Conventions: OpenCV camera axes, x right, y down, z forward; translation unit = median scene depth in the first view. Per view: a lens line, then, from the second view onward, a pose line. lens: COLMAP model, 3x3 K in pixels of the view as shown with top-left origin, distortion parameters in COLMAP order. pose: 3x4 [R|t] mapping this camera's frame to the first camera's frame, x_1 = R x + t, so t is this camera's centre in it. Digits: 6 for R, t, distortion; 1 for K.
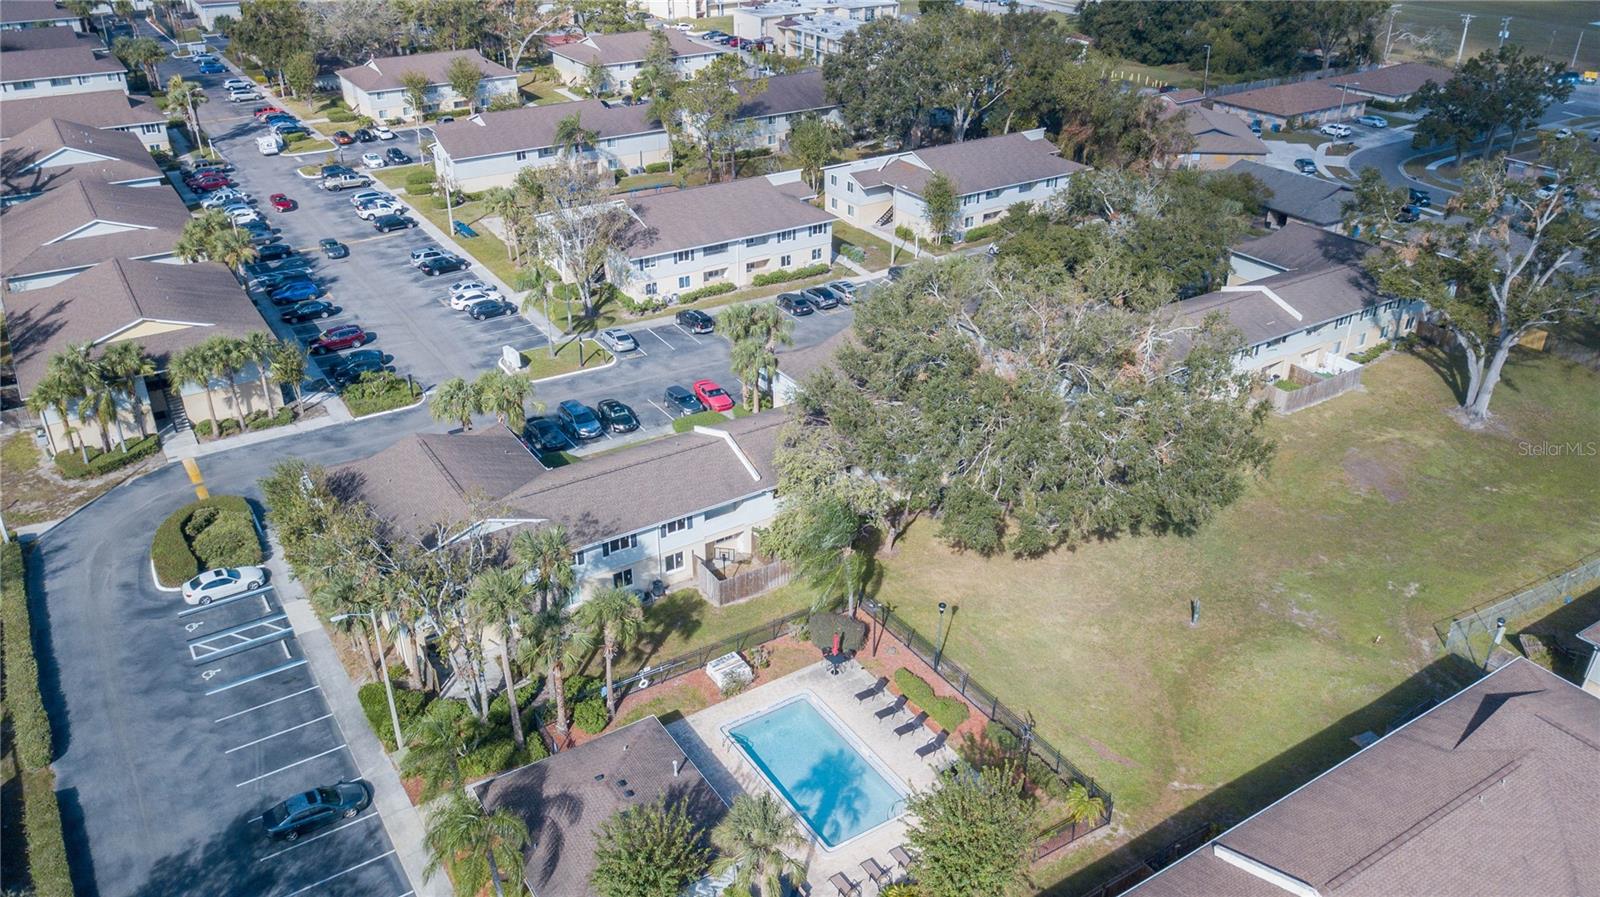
lens RADIAL K [[1191.1, 0, 803.7], [0, 1191.1, 513.7], [0, 0, 1]] dist [0.023438, -0.041211]
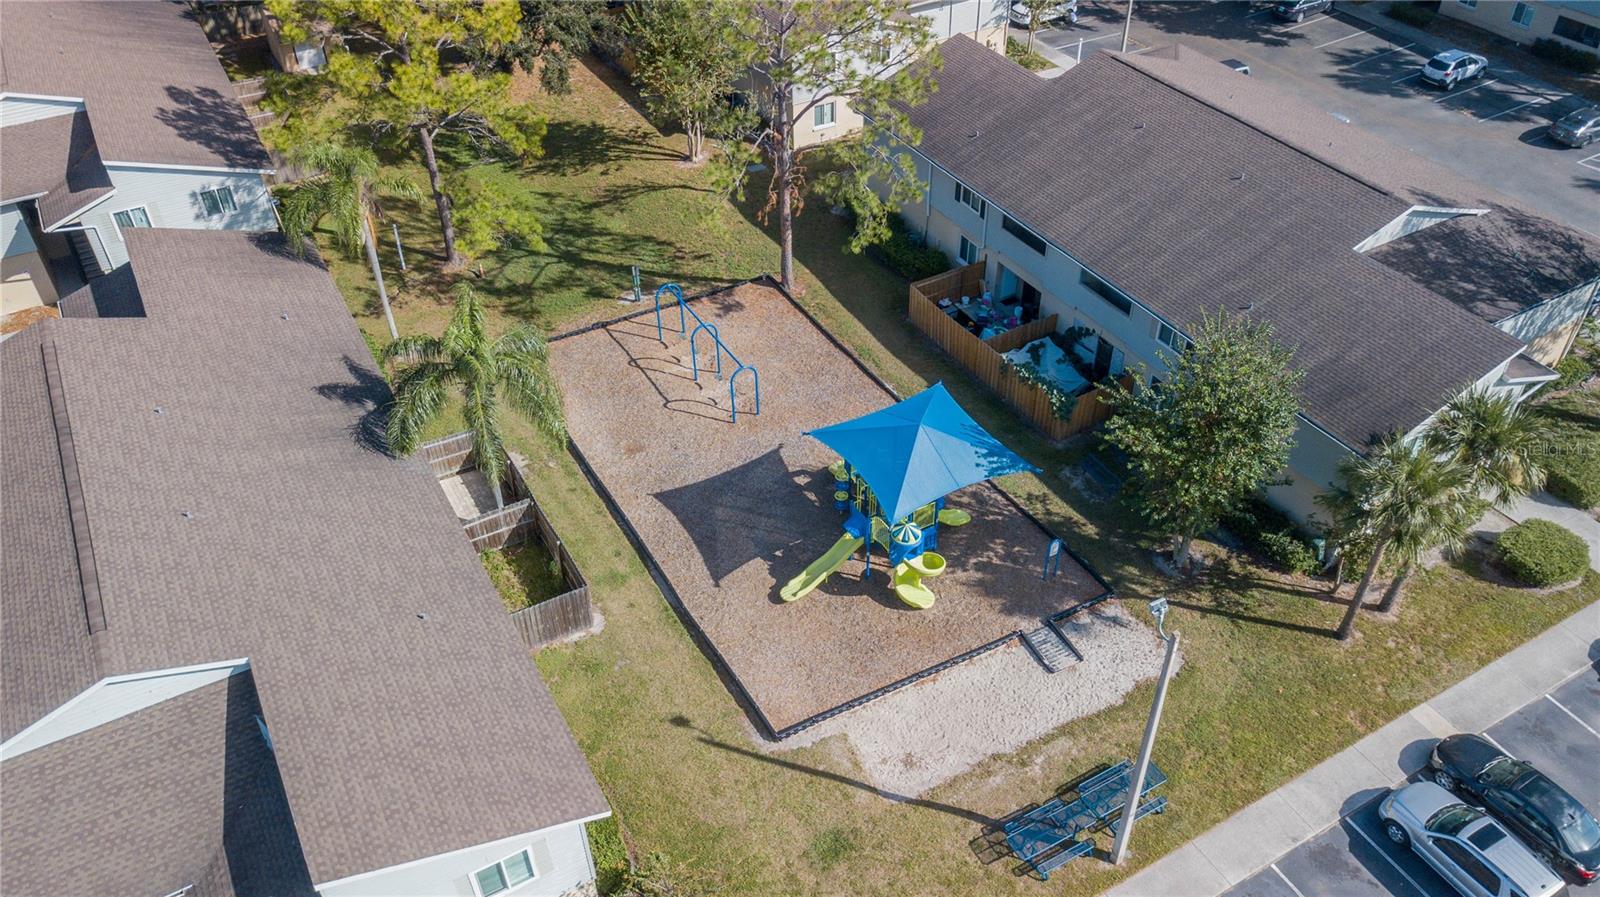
lens RADIAL K [[1227.8, 0, 799.7], [0, 1227.8, 454.8], [0, 0, 1]] dist [0.000010, -0.012039]
pose [[0.049511, -0.638608, 0.767938, -0.478620], [0.529619, 0.668667, 0.521909, -0.493575], [-0.846790, 0.380874, 0.371325, 1.040890]]
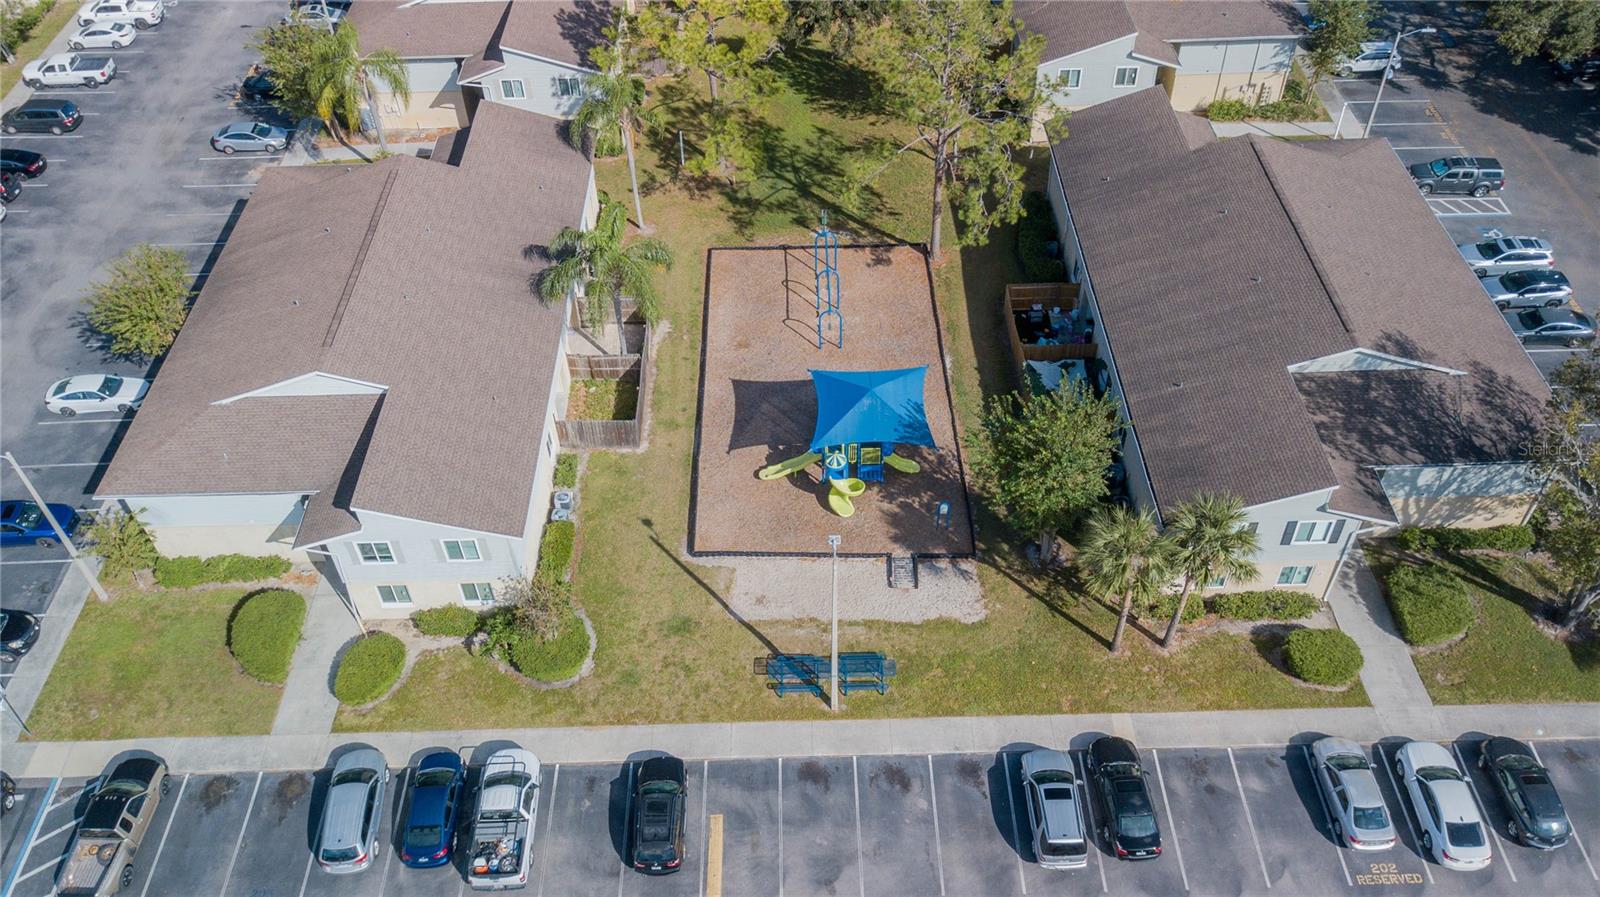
lens RADIAL K [[1223.9, 0, 790.5], [0, 1223.9, 481.7], [0, 0, 1]] dist [0.013608, 0.002150]
pose [[0.528661, -0.622727, 0.576826, -0.516698], [0.462976, 0.781111, 0.418950, -0.487793], [-0.711456, 0.045574, 0.701251, 0.845293]]
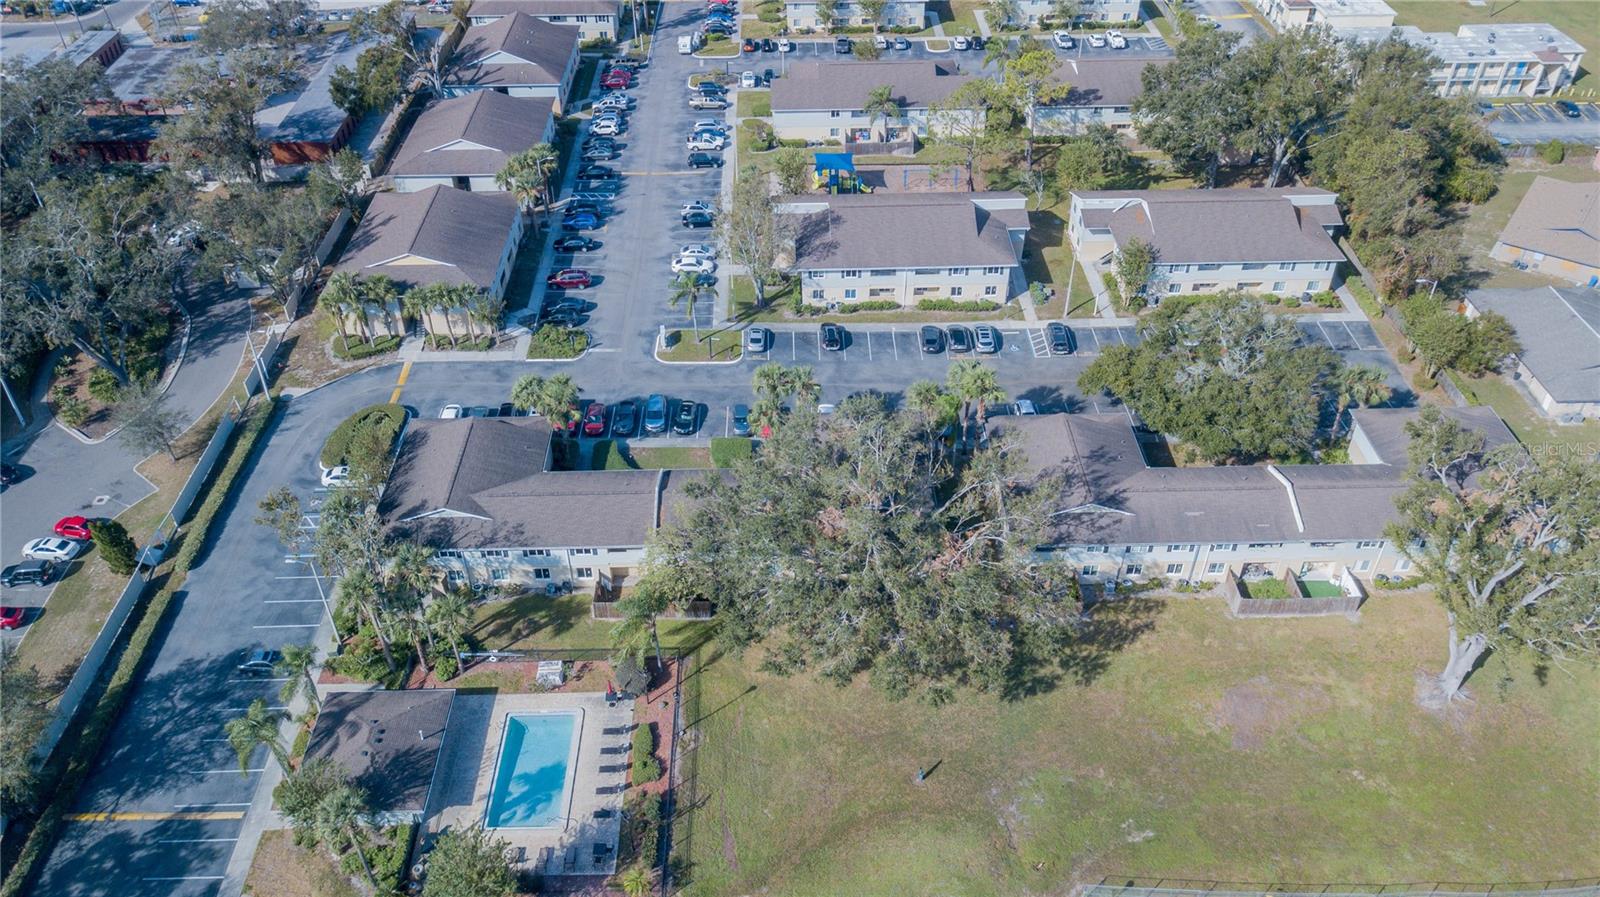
lens RADIAL K [[1227.8, 0, 799.7], [0, 1227.8, 454.8], [0, 0, 1]] dist [0.000010, -0.012039]
pose [[0.852366, 0.320243, -0.413421, 0.382303], [-0.264765, 0.946022, 0.186929, -0.248869], [0.450968, -0.049872, 0.891146, -0.069477]]
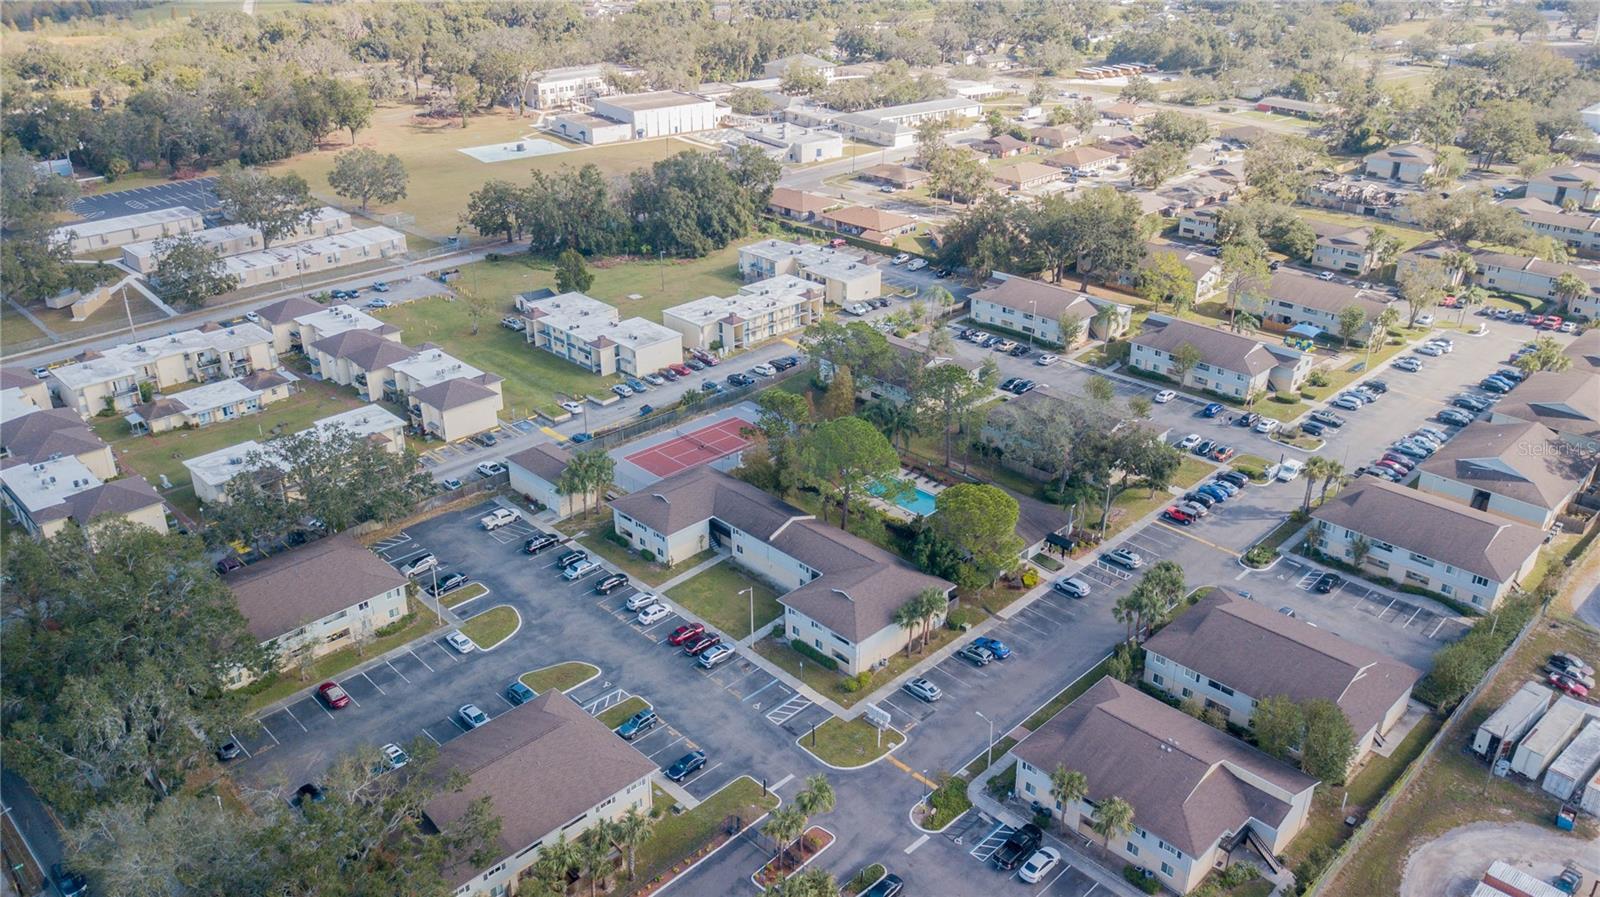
lens RADIAL K [[1223.9, 0, 790.5], [0, 1223.9, 481.7], [0, 0, 1]] dist [0.013608, 0.002150]
pose [[-0.217061, -0.441631, 0.870544, -1.804294], [0.503959, 0.713068, 0.487400, -1.462052], [-0.836008, 0.544514, 0.067785, 1.791070]]
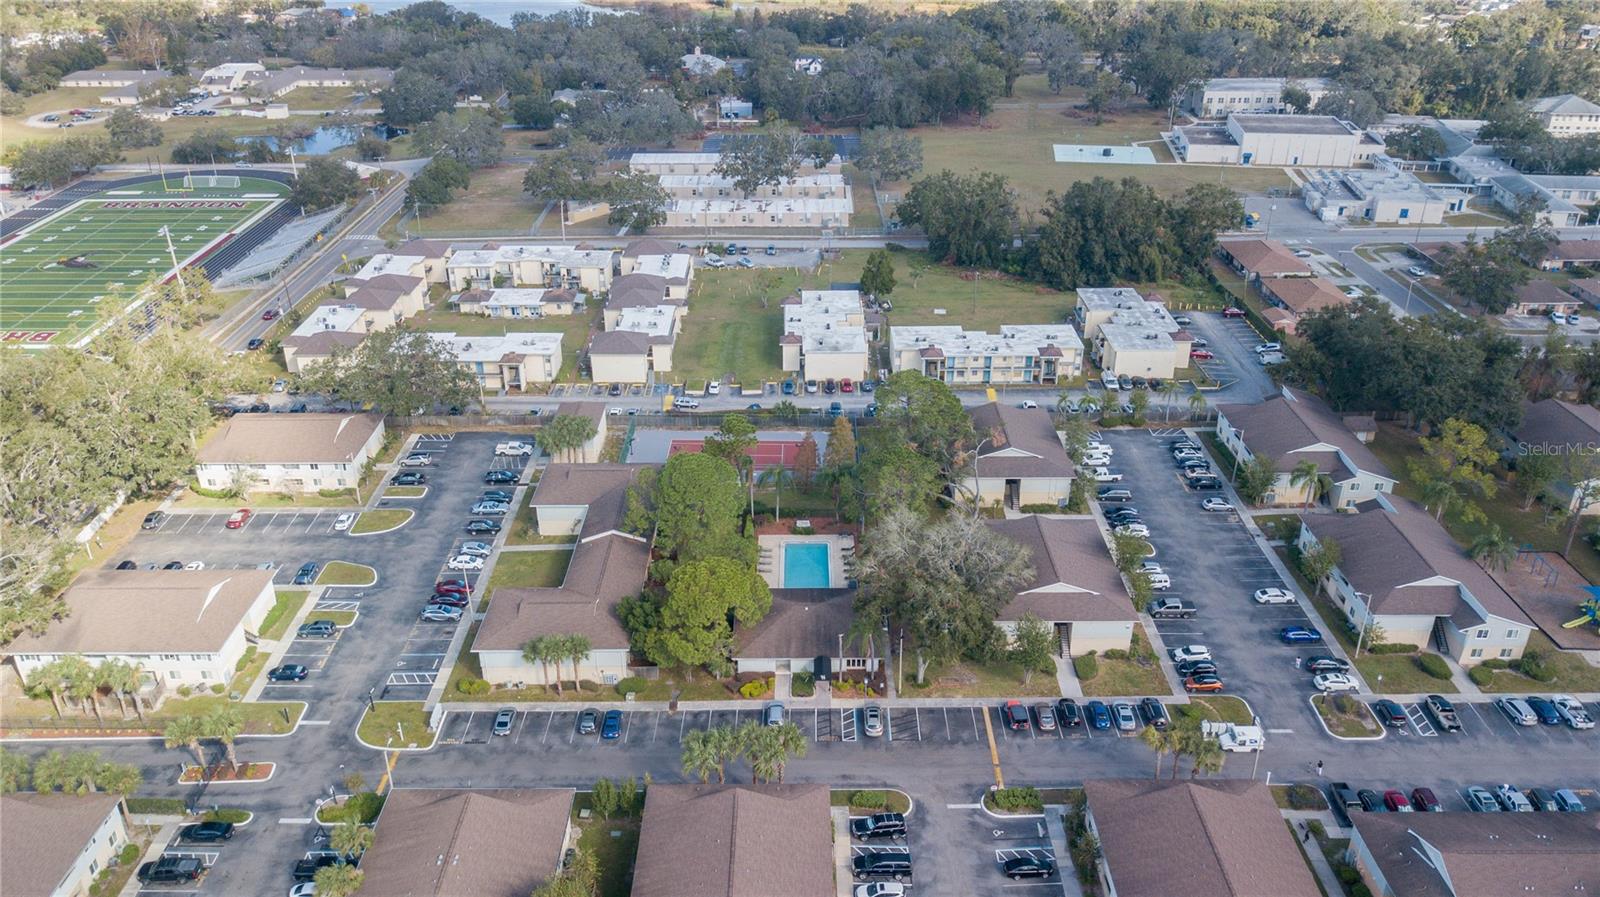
lens RADIAL K [[1191.1, 0, 803.7], [0, 1191.1, 513.7], [0, 0, 1]] dist [0.023438, -0.041211]
pose [[0.536478, -0.414398, 0.735163, -1.506893], [0.439613, 0.880833, 0.175706, -0.949945], [-0.720369, 0.228925, 0.654723, 0.915198]]
